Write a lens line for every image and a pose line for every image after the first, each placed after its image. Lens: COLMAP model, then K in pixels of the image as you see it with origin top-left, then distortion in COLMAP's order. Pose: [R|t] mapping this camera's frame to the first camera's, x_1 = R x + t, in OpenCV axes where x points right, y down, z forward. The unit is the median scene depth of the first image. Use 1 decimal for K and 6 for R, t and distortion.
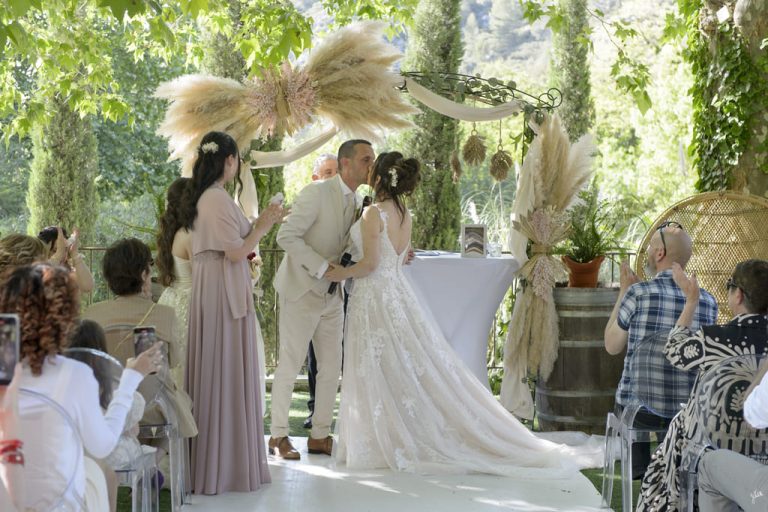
lens RADIAL K [[1370.2, 0, 384.0], [0, 1370.2, 256.0], [0, 0, 1]] dist [-0.005958, 0.020093]
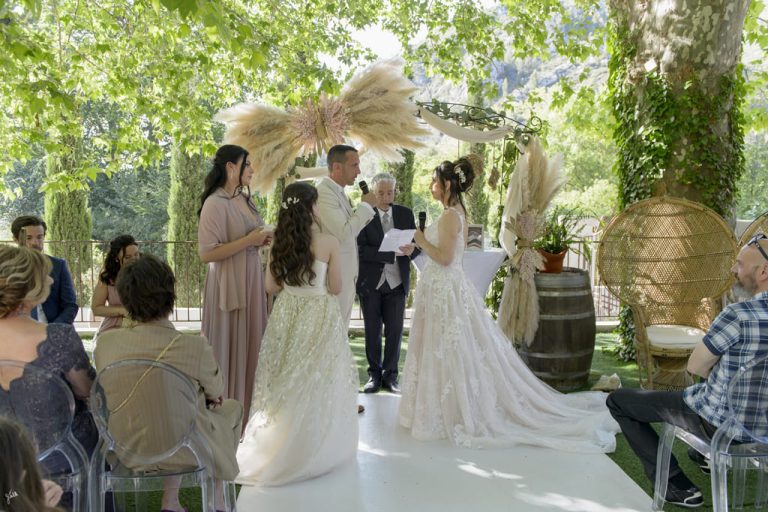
lens RADIAL K [[586.5, 0, 384.0], [0, 586.5, 256.0], [0, 0, 1]] dist [-0.002272, 0.000316]
pose [[0.998671, -0.010625, 0.050435, -0.044424], [0.008785, 0.999293, 0.036566, -0.014577], [-0.050788, -0.036074, 0.998058, 0.459423]]
